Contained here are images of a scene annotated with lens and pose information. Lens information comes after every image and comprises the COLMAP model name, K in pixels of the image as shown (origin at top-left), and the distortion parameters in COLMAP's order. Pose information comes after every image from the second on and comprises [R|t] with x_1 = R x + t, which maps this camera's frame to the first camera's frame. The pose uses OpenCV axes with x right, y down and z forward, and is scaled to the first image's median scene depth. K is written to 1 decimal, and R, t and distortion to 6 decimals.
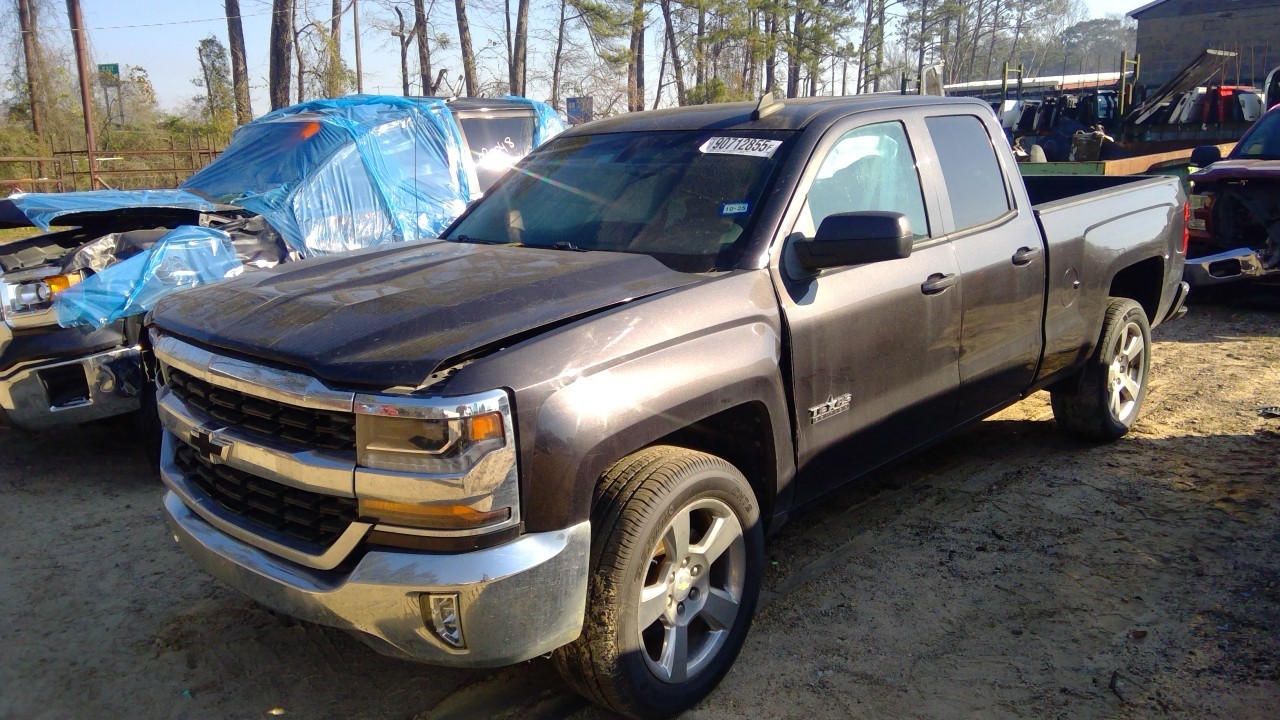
lens RADIAL K [[1026.9, 0, 640.0], [0, 1026.9, 360.0], [0, 0, 1]] dist [0.136375, -0.221605]
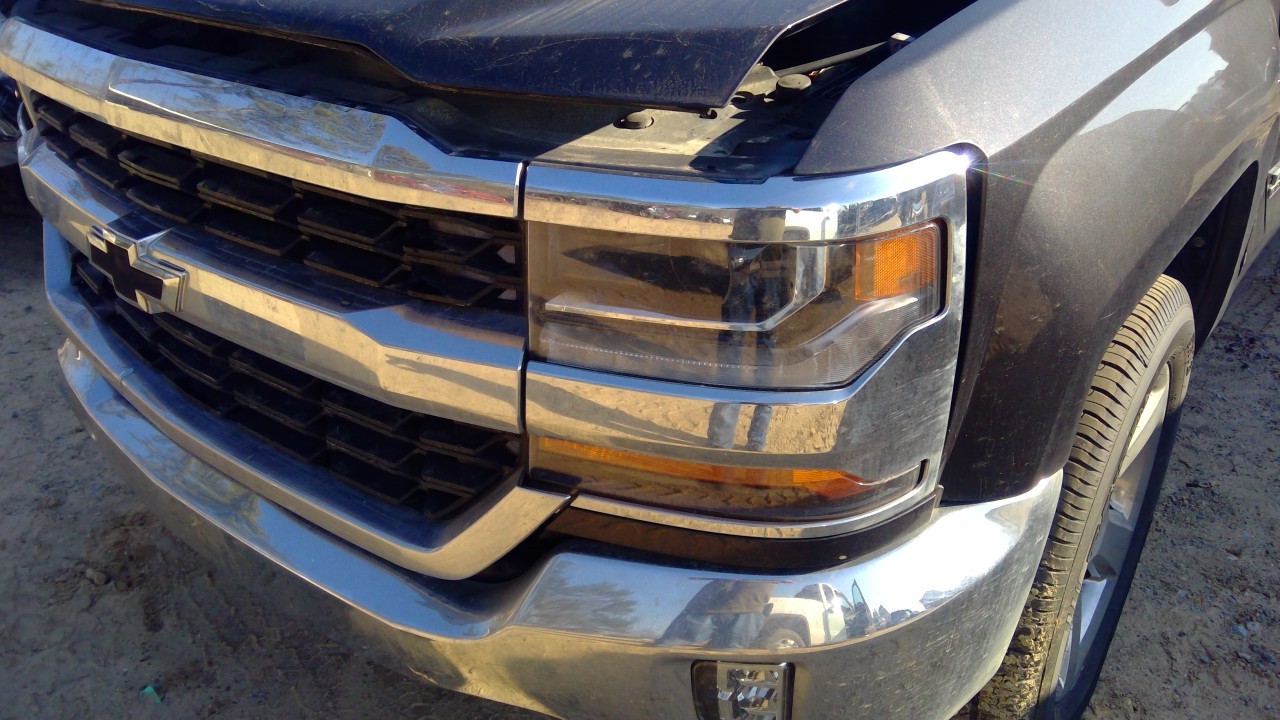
lens RADIAL K [[1026.9, 0, 640.0], [0, 1026.9, 360.0], [0, 0, 1]] dist [0.136375, -0.221605]
pose [[0.998912, -0.013192, 0.044739, -0.197562], [0.001524, 0.967887, 0.251380, 0.005928], [-0.046618, -0.251039, 0.966854, 0.500382]]
